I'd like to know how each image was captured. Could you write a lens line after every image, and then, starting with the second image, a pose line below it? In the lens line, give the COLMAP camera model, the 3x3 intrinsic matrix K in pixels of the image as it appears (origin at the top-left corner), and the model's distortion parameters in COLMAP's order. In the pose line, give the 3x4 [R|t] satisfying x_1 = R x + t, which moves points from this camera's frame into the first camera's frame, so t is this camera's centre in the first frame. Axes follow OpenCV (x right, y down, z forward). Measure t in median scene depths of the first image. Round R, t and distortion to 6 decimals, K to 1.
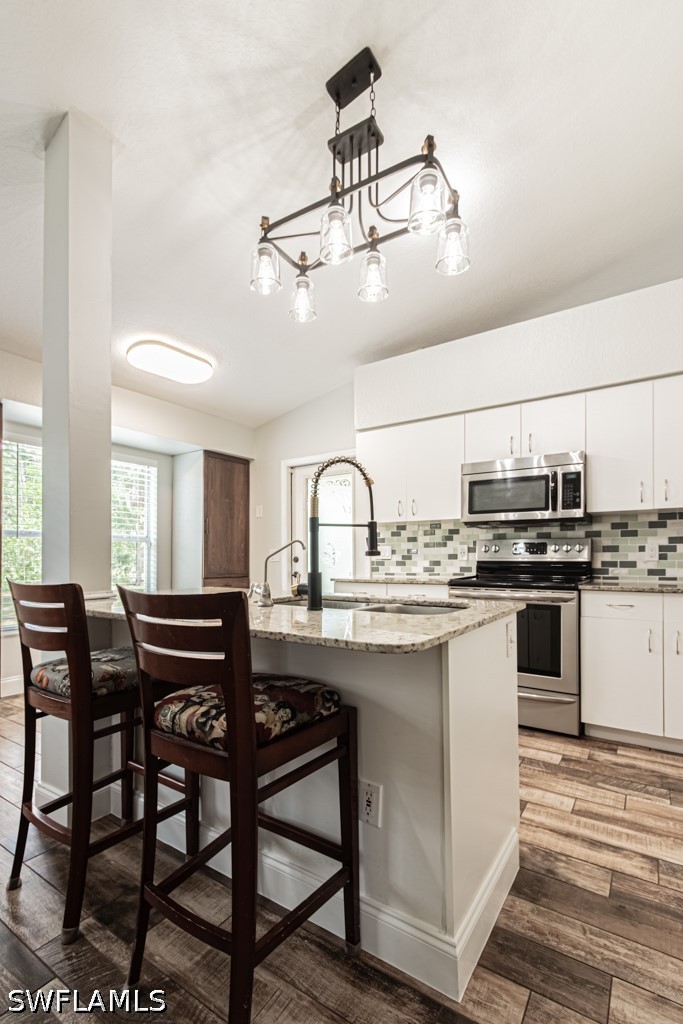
lens RADIAL K [[474.7, 0, 355.3], [0, 474.7, 552.5], [0, 0, 1]] dist [0.003887, -0.000636]
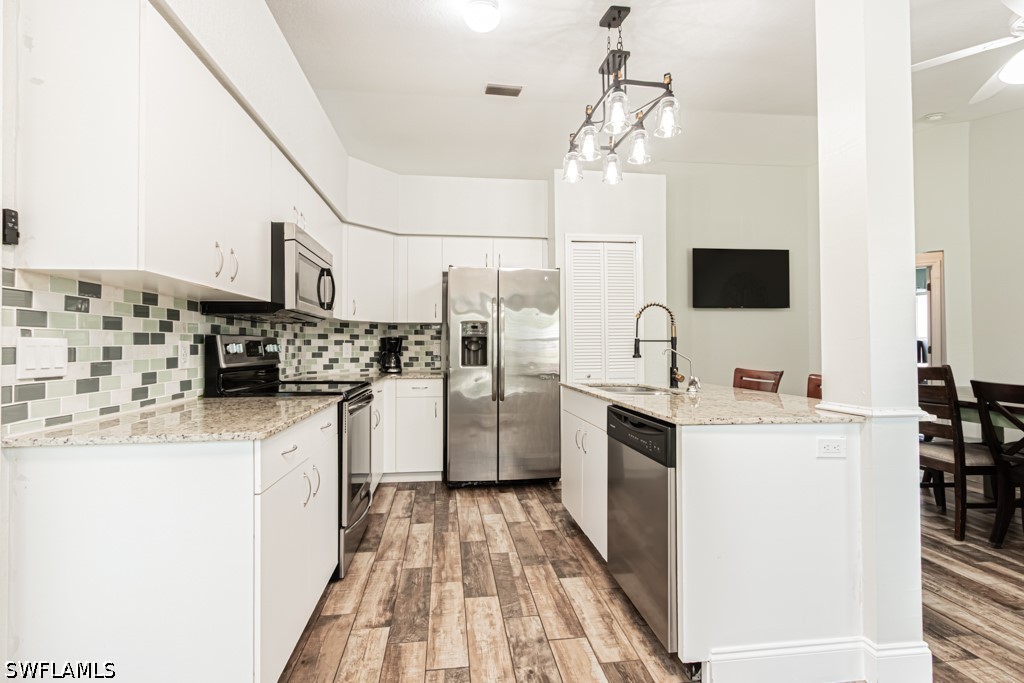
lens RADIAL K [[474.7, 0, 508.4], [0, 474.7, 338.9], [0, 0, 1]] dist [0.003887, -0.000636]
pose [[-0.646734, 0.012189, 0.762618, -0.537616], [-0.017996, 0.999350, -0.031234, -0.009834], [-0.762503, -0.033925, -0.646094, 1.328130]]
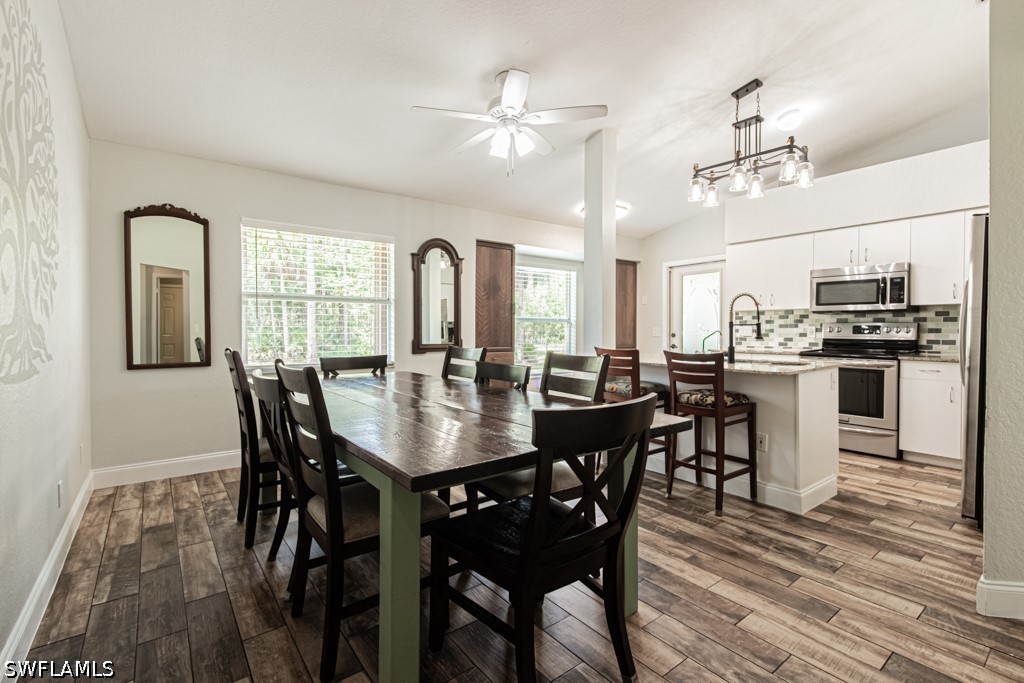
lens RADIAL K [[474.7, 0, 537.6], [0, 474.7, 334.7], [0, 0, 1]] dist [0.003887, -0.000636]
pose [[0.952342, 0.006020, -0.304974, -0.131151], [0.001467, 0.999703, 0.024315, -0.032792], [0.305030, -0.023604, 0.952050, -0.669436]]
